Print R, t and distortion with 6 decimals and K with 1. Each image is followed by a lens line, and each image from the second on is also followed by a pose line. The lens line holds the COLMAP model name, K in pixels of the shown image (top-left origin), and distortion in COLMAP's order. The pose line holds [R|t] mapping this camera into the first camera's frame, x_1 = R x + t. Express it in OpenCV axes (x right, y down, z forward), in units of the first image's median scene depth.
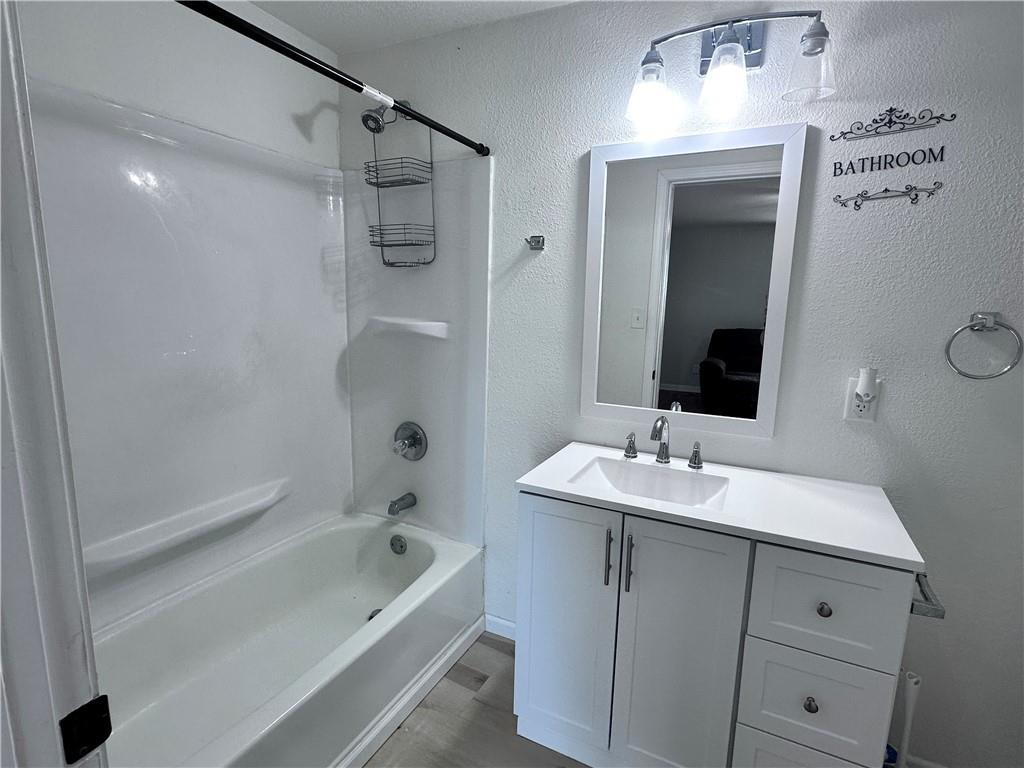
lens RADIAL K [[507.7, 0, 512.6], [0, 507.7, 386.9], [0, 0, 1]] dist [-0.001138, -0.000706]
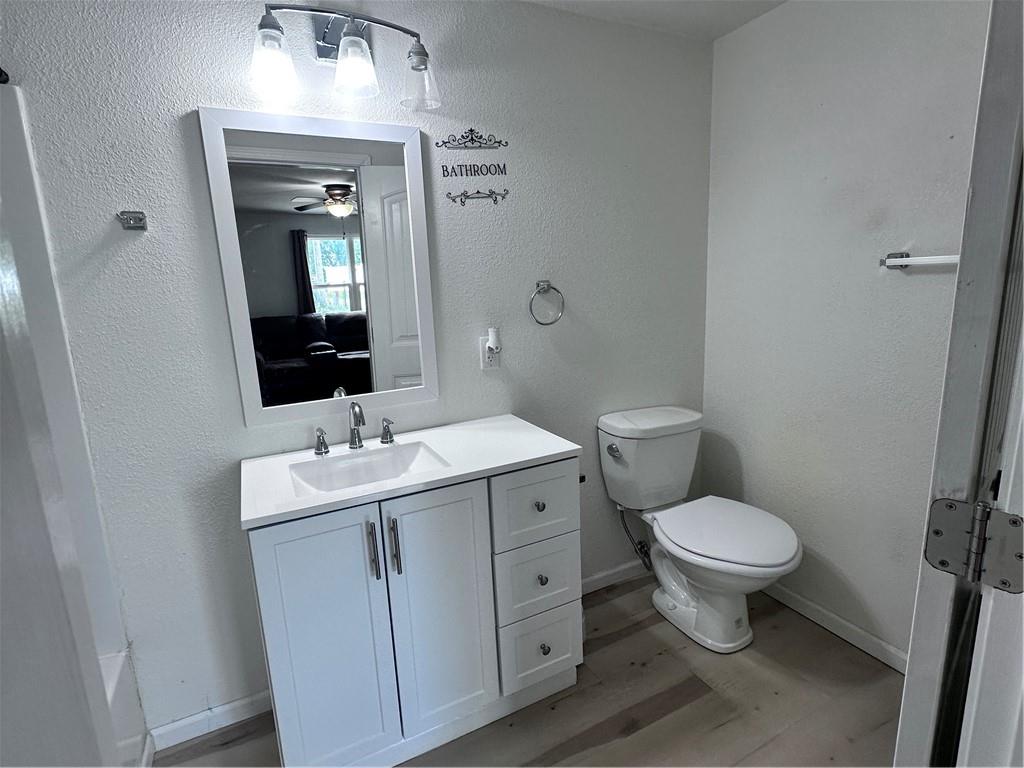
lens RADIAL K [[507.7, 0, 508.2], [0, 507.7, 379.2], [0, 0, 1]] dist [-0.001138, -0.000706]
pose [[0.597924, -0.198418, 0.776606, -0.325593], [0.192506, 0.976067, 0.101165, -0.031586], [-0.778093, 0.089012, 0.621811, 0.160429]]
